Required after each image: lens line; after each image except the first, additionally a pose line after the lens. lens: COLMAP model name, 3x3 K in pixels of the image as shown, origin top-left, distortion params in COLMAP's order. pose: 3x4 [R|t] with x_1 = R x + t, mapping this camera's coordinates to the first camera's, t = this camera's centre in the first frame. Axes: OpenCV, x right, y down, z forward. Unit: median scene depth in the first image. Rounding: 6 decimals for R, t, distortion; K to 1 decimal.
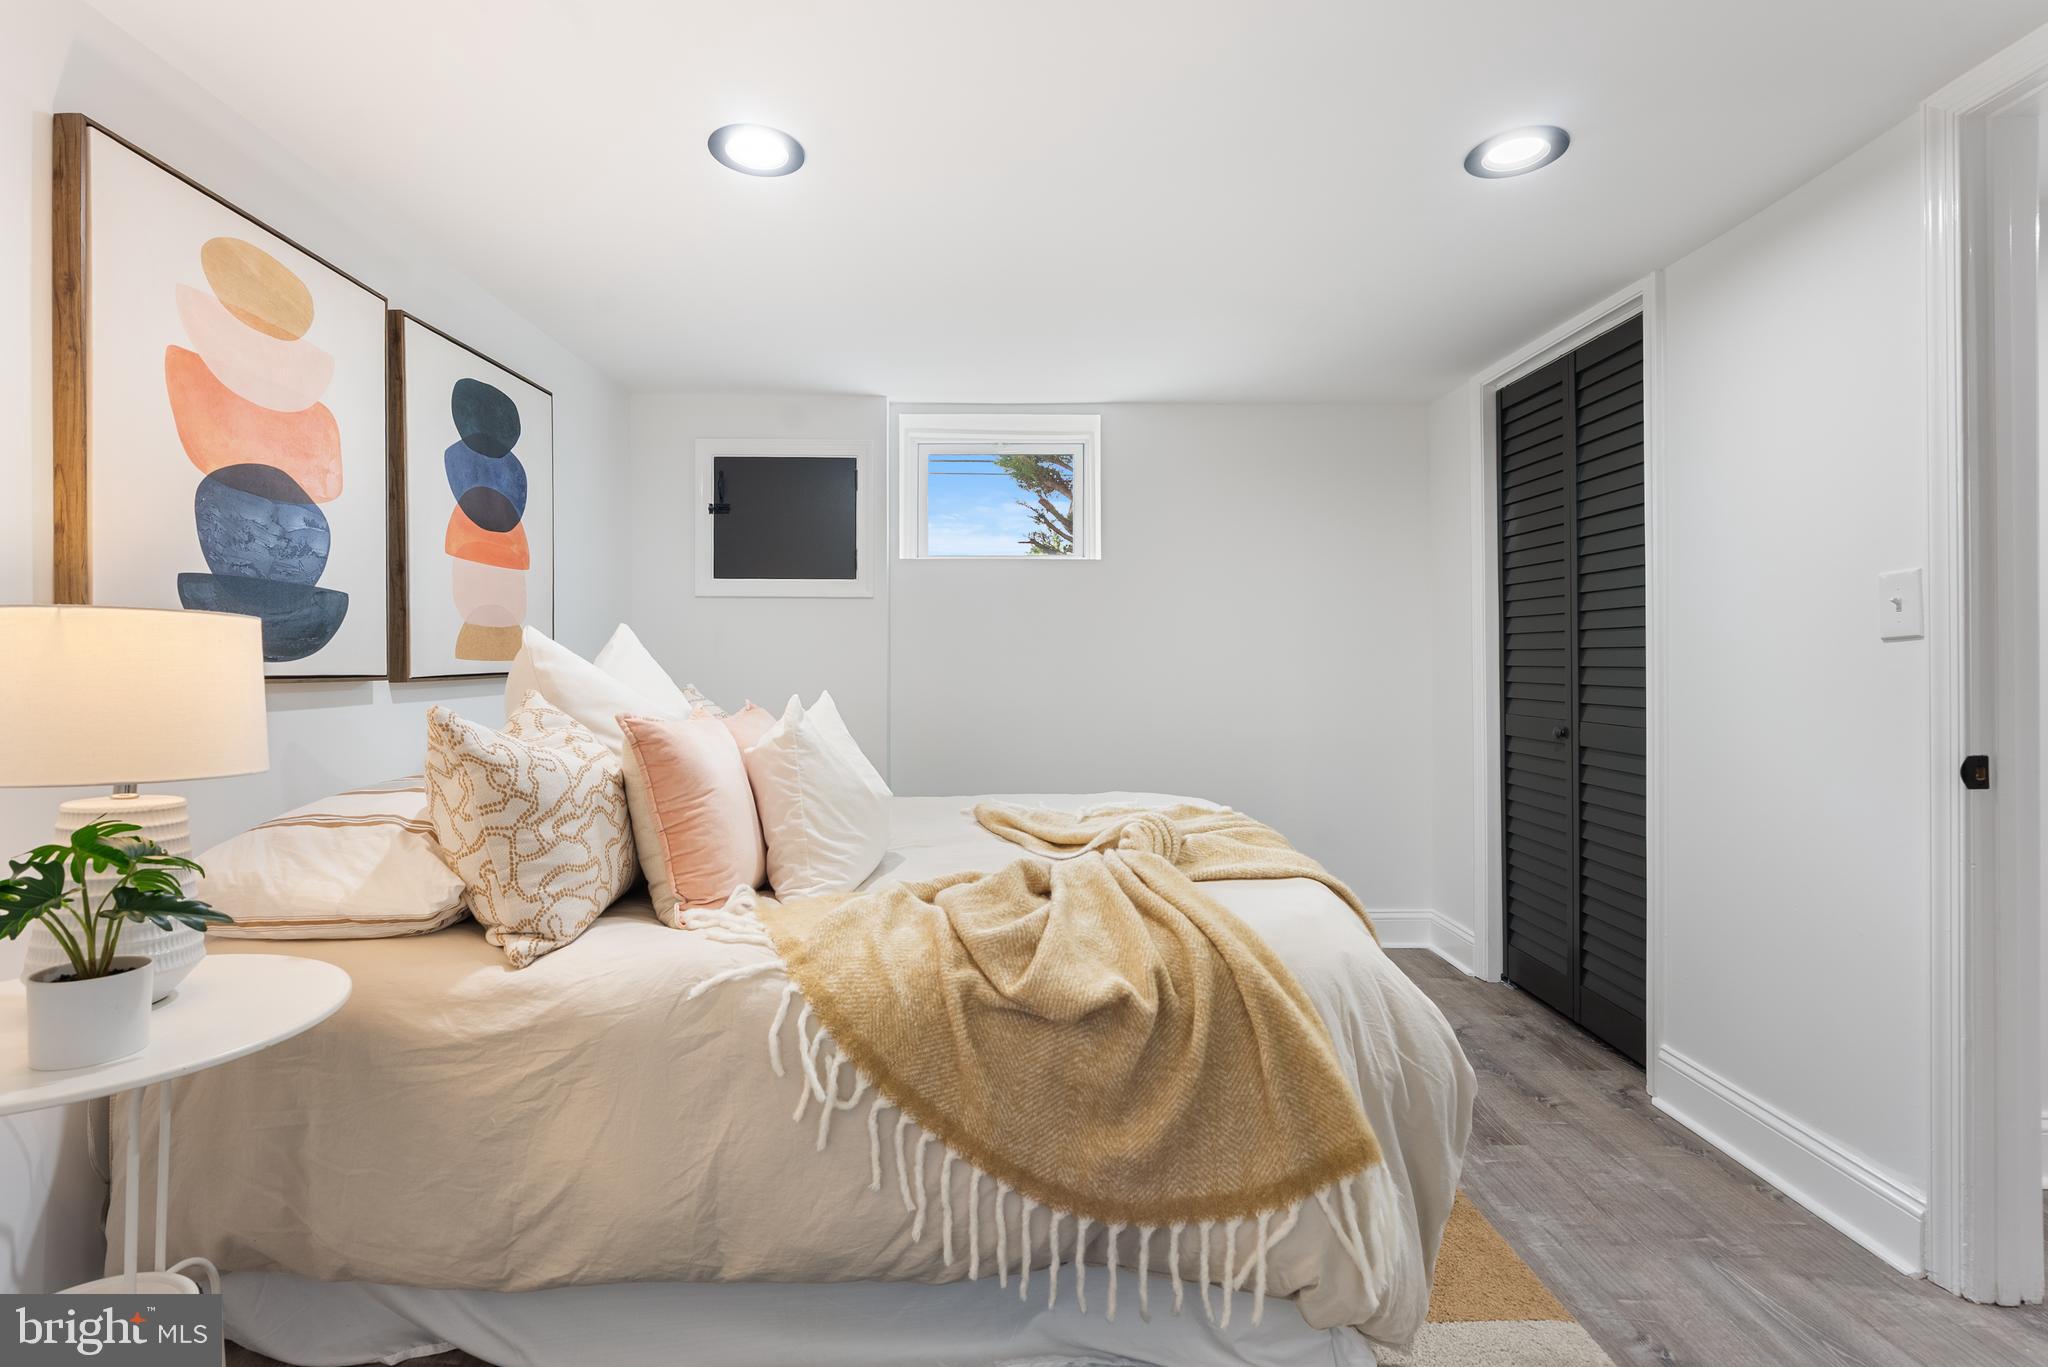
lens RADIAL K [[933.2, 0, 1020.0], [0, 933.2, 661.0], [0, 0, 1]] dist [-0.004607, 0.001495]
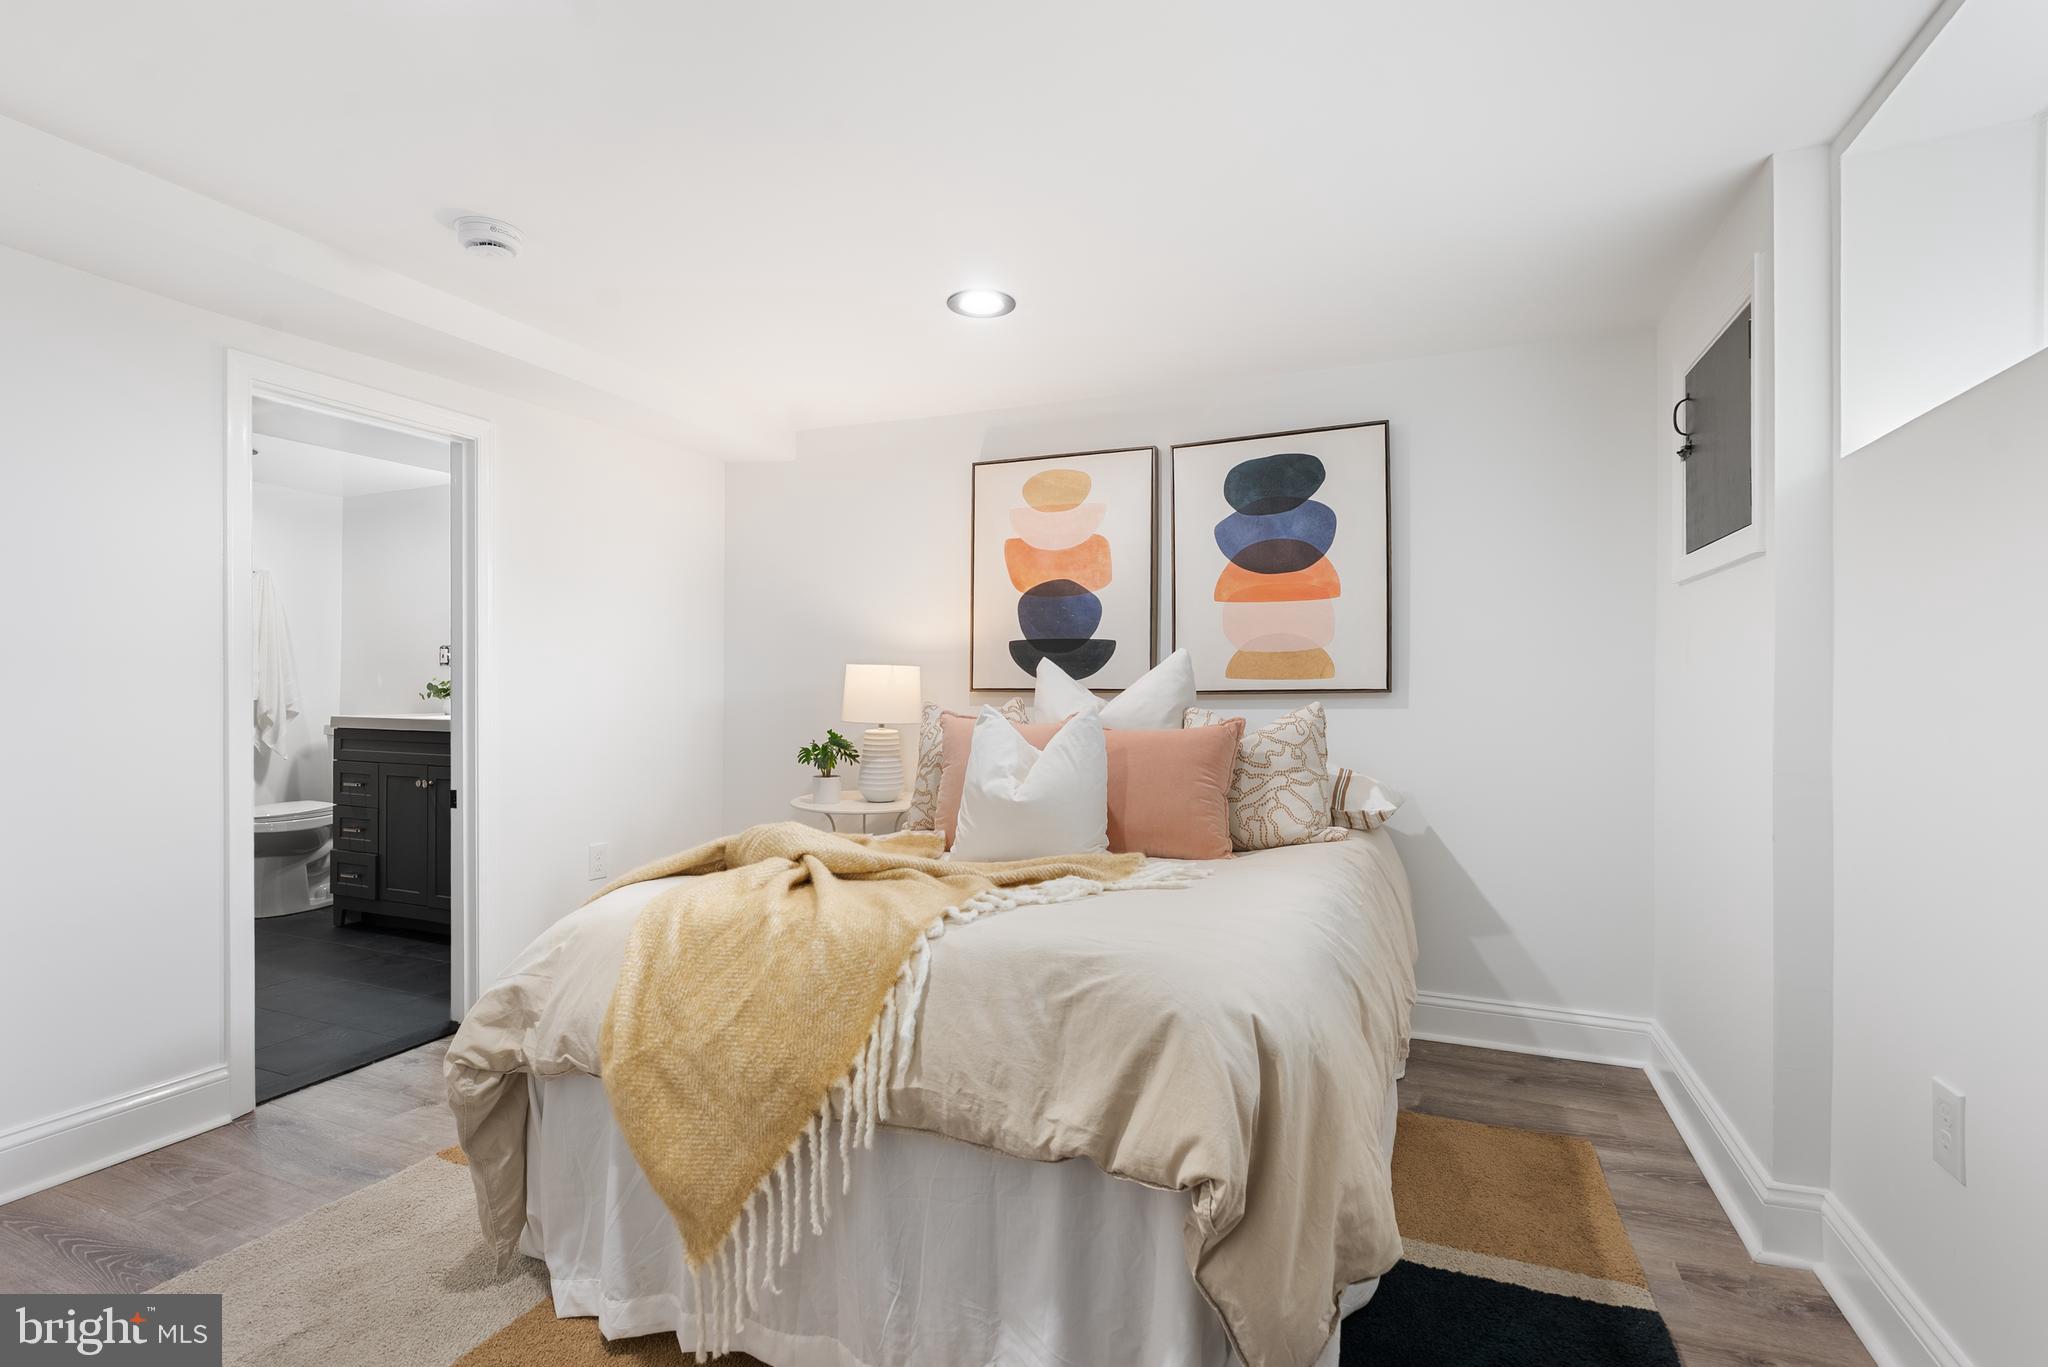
lens RADIAL K [[956.5, 0, 1024.0], [0, 956.5, 683.5], [0, 0, 1]] dist [-0.002000, 0.000037]
pose [[-0.407641, 0.004821, -0.913129, 0.921763], [0.005223, 0.999982, 0.002948, -0.000205], [0.913127, -0.003567, -0.407659, 1.551132]]
